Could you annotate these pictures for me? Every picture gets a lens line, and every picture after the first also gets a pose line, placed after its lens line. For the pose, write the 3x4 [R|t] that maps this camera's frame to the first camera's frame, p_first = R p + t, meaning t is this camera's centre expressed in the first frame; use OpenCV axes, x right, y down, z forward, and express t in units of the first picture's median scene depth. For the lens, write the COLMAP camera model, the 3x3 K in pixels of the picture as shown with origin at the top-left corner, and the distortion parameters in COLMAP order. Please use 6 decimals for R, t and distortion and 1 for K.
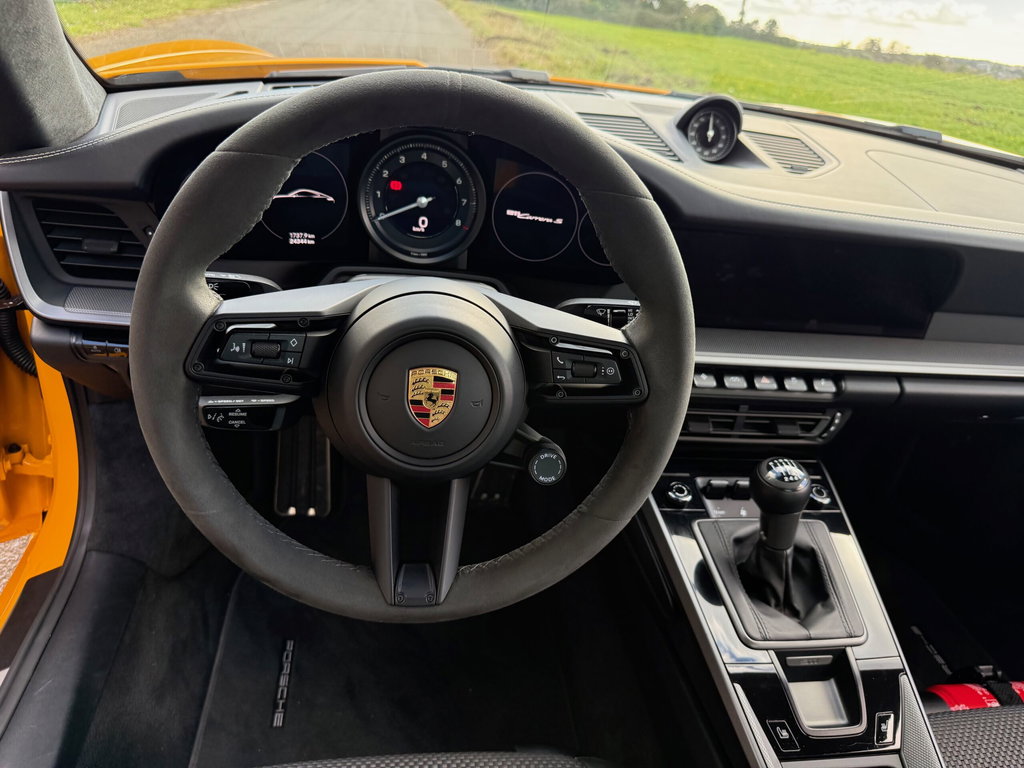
lens RADIAL K [[725.4, 0, 526.4], [0, 725.4, 396.5], [0, 0, 1]] dist [0.014265, -0.024897]
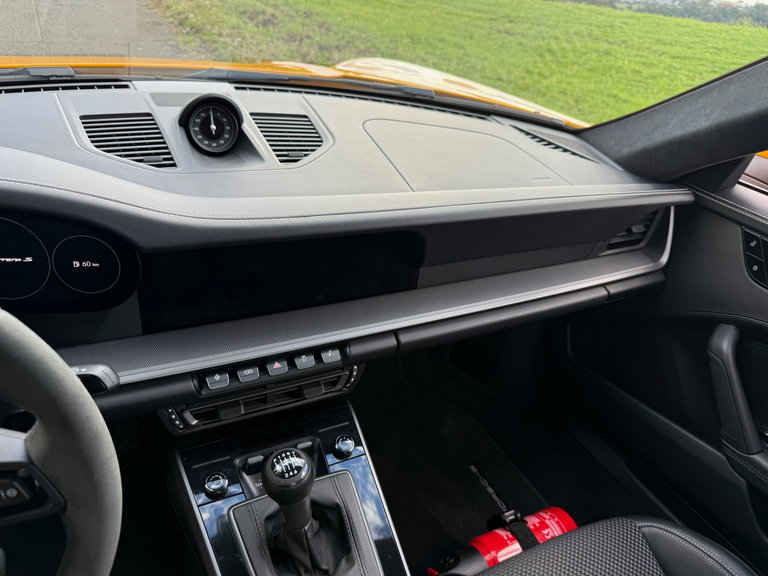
lens RADIAL K [[544.0, 0, 384.7], [0, 544.0, 294.2], [0, 0, 1]] dist [0.014265, -0.024897]
pose [[0.949780, -0.178060, 0.257319, 0.269335], [0.159321, 0.982921, 0.092100, -0.165847], [-0.269324, -0.046478, 0.961927, 0.146283]]
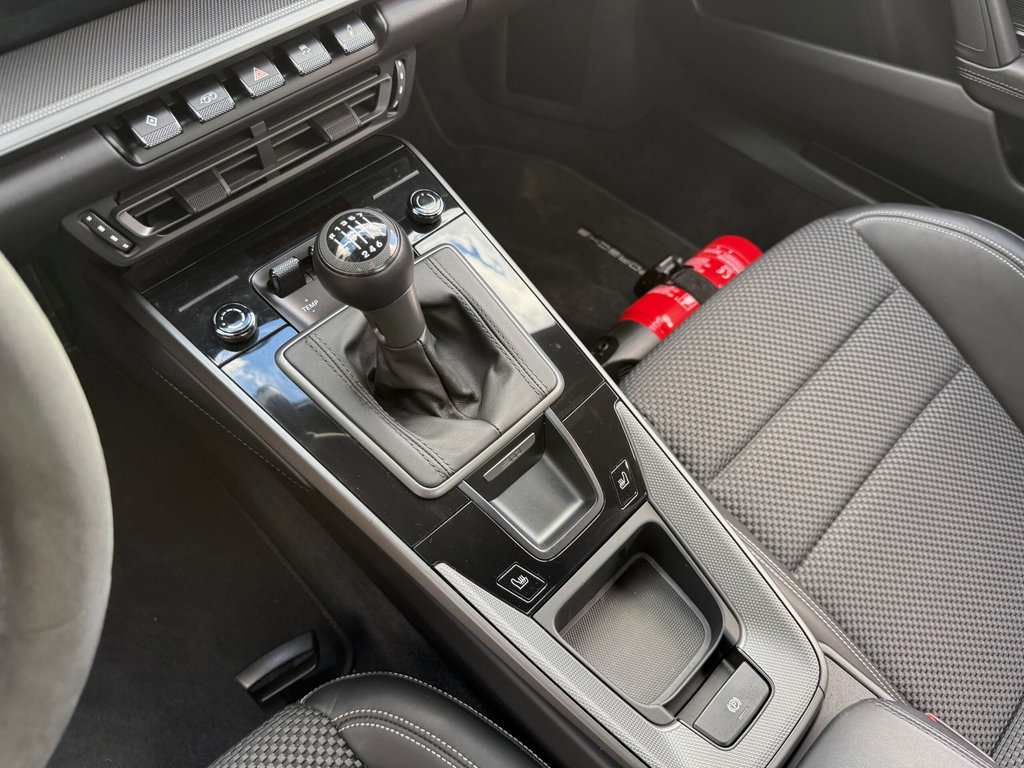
lens RADIAL K [[725.4, 0, 506.8], [0, 725.4, 381.9], [0, 0, 1]] dist [0.014265, -0.024897]
pose [[0.804363, -0.541883, 0.243643, 0.202386], [0.367784, 0.776192, 0.512115, -0.049957], [-0.466620, -0.322318, 0.823636, 0.350695]]
